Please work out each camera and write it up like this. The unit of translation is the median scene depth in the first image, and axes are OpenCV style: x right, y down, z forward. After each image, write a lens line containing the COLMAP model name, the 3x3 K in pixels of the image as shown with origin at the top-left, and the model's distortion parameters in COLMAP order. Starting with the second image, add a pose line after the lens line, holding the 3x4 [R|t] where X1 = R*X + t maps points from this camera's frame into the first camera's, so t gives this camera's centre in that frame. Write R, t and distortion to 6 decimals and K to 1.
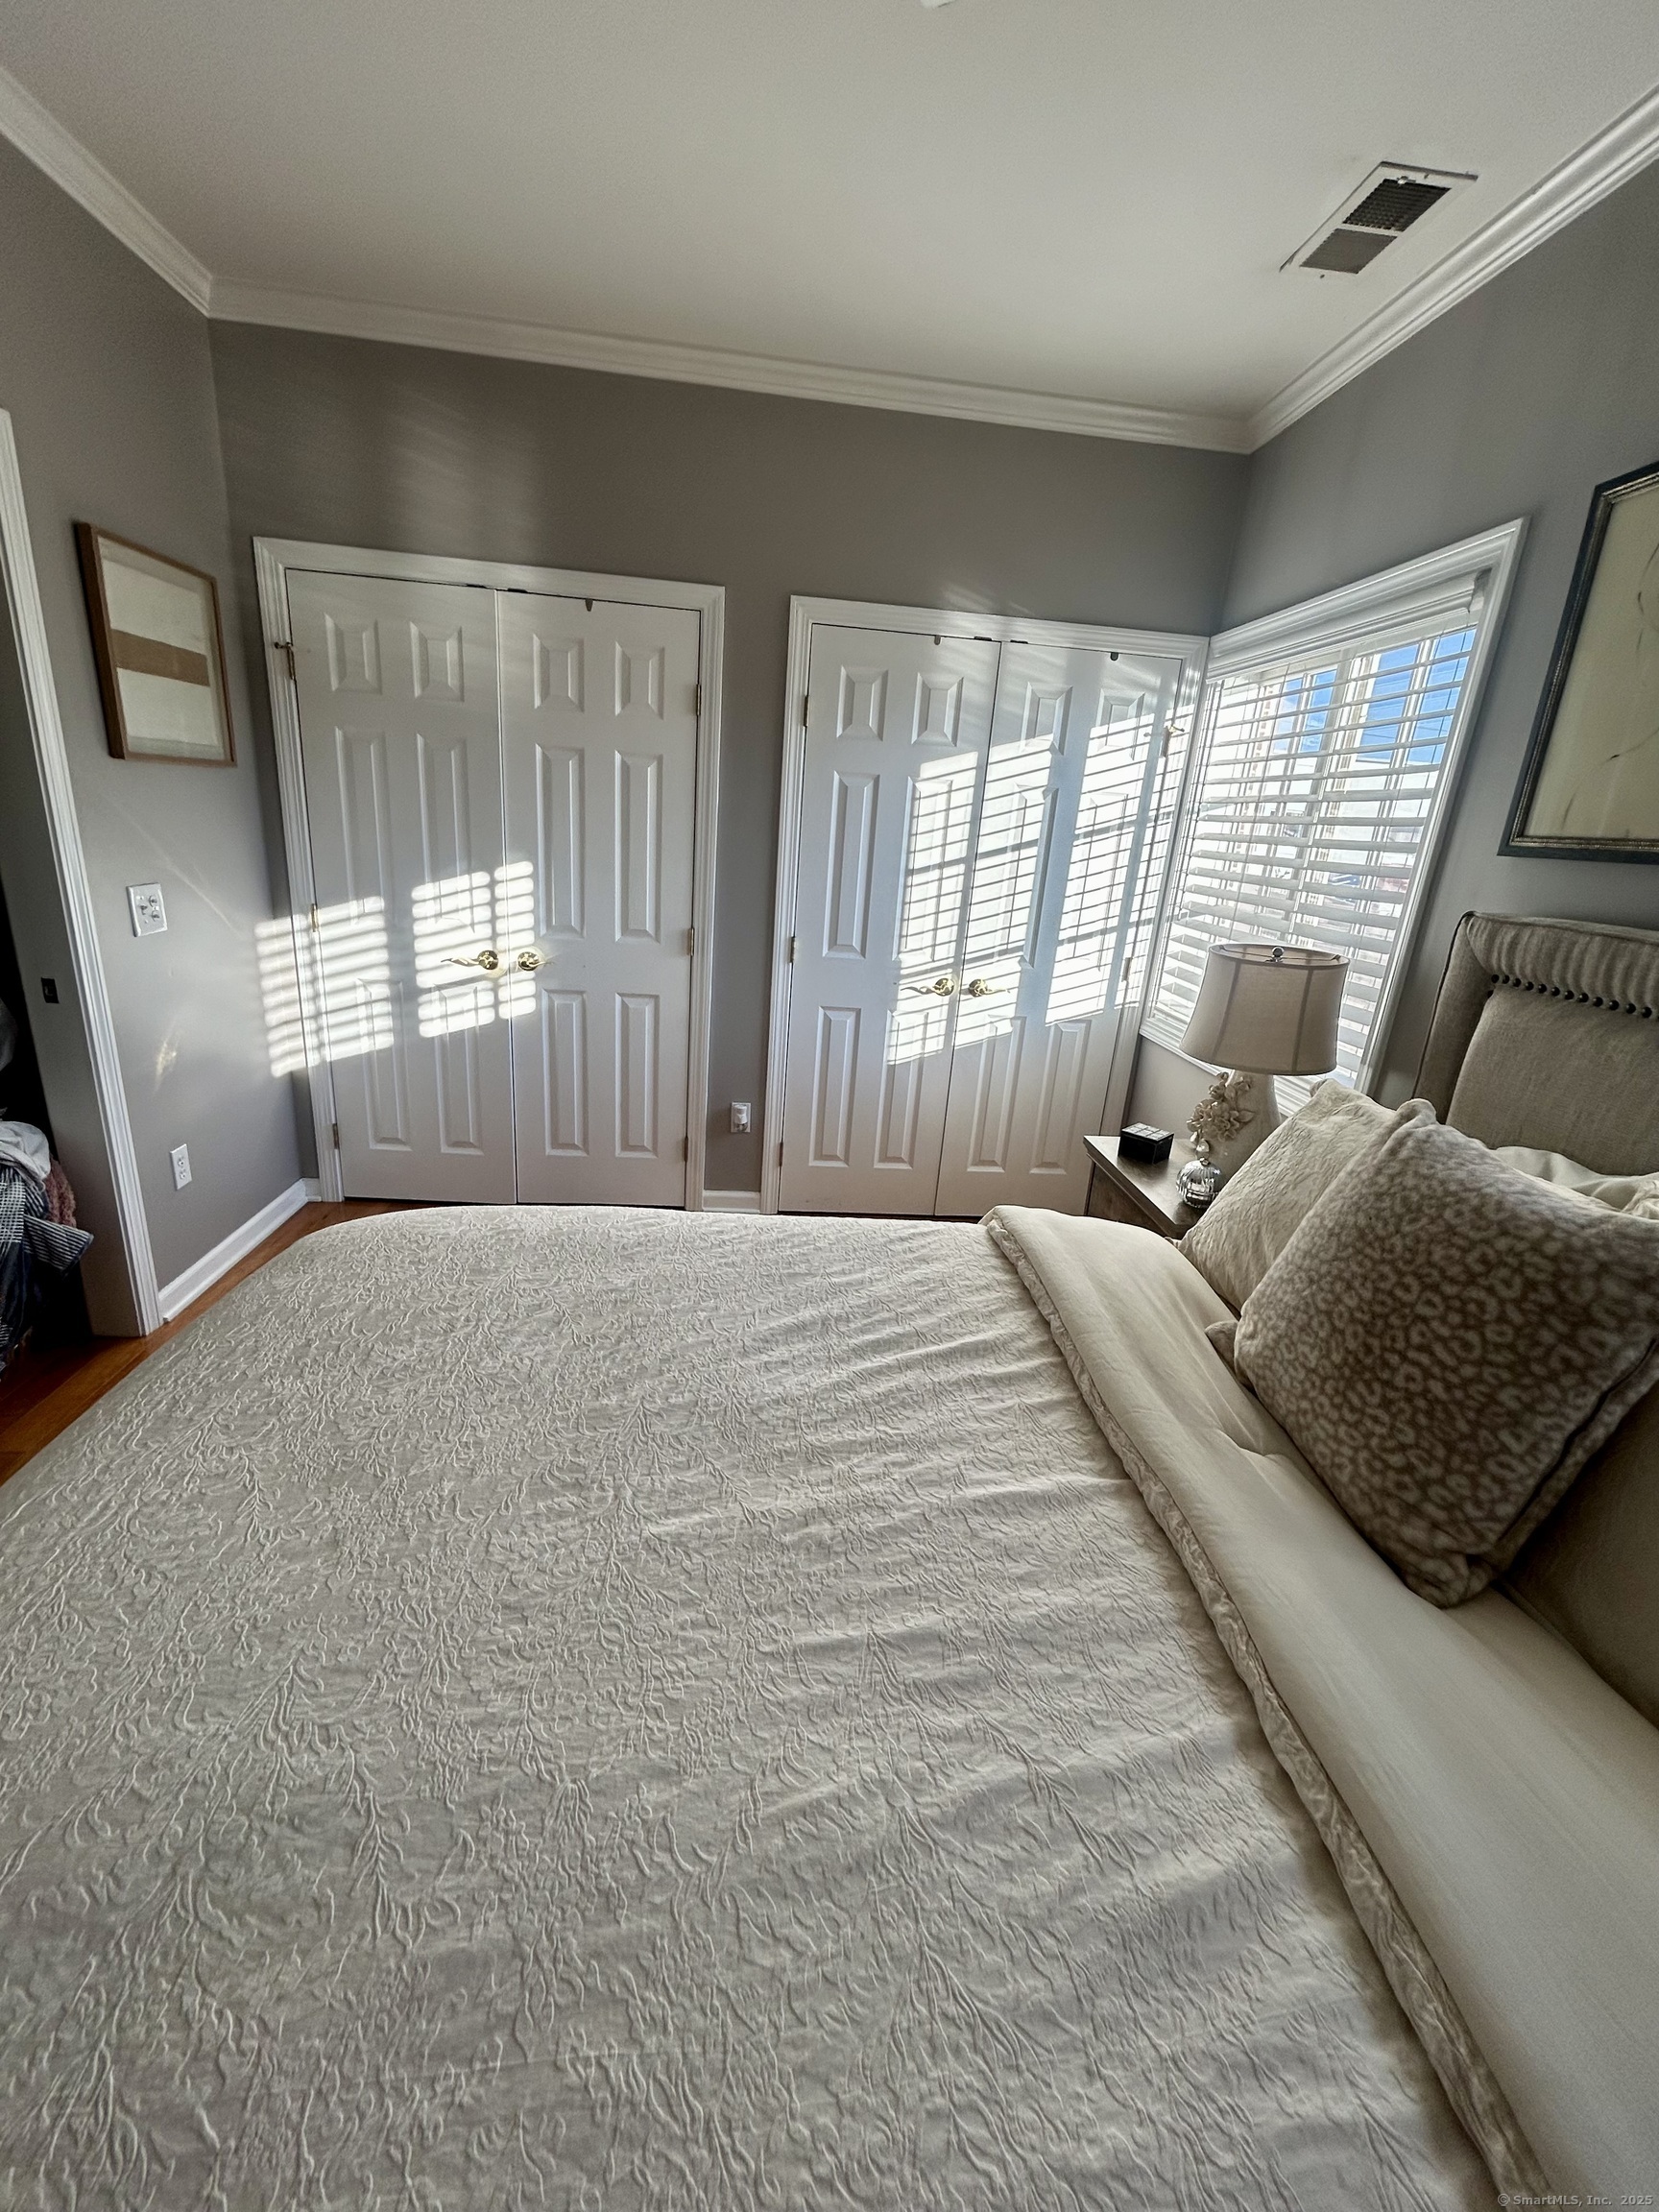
lens RADIAL K [[898.8, 0, 829.5], [0, 898.8, 1106.0], [0, 0, 1]] dist [-0.000739, 0.000470]
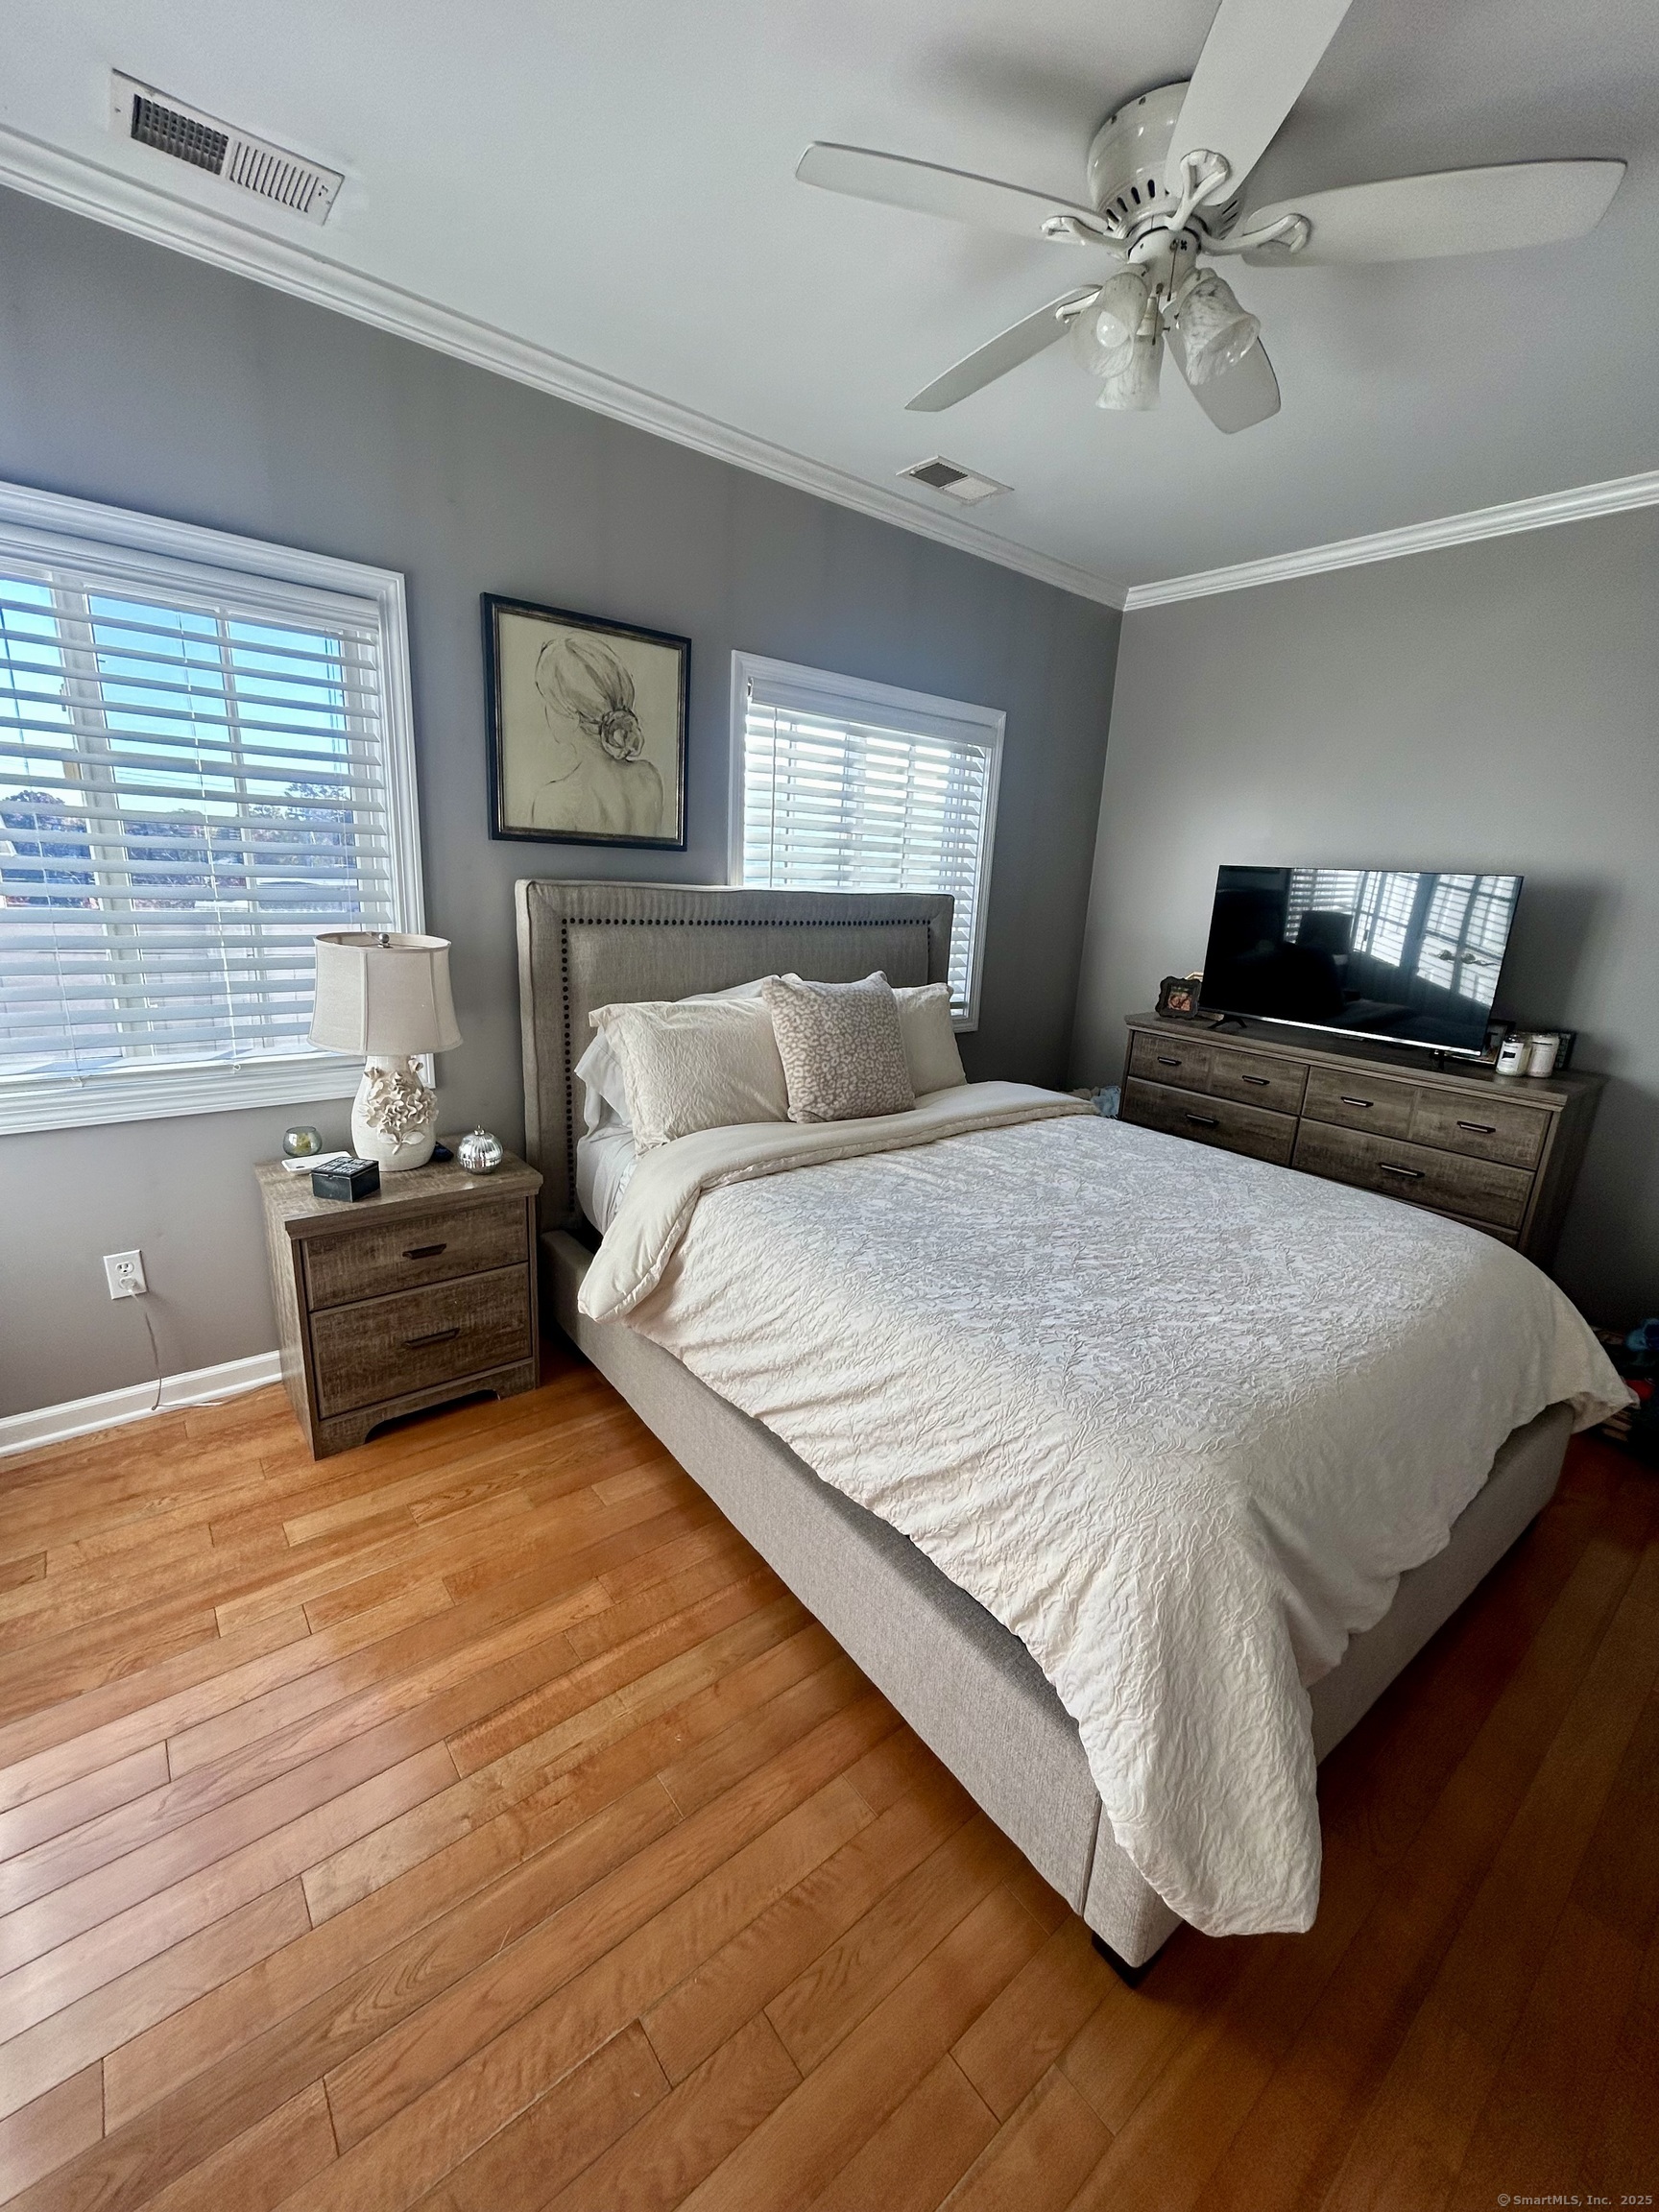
lens RADIAL K [[898.8, 0, 829.5], [0, 898.8, 1106.0], [0, 0, 1]] dist [-0.000739, 0.000470]
pose [[-0.562887, -0.311713, 0.765502, -0.878741], [0.161793, 0.866687, 0.471886, -0.558085], [-0.810544, 0.389471, -0.437414, 1.515863]]
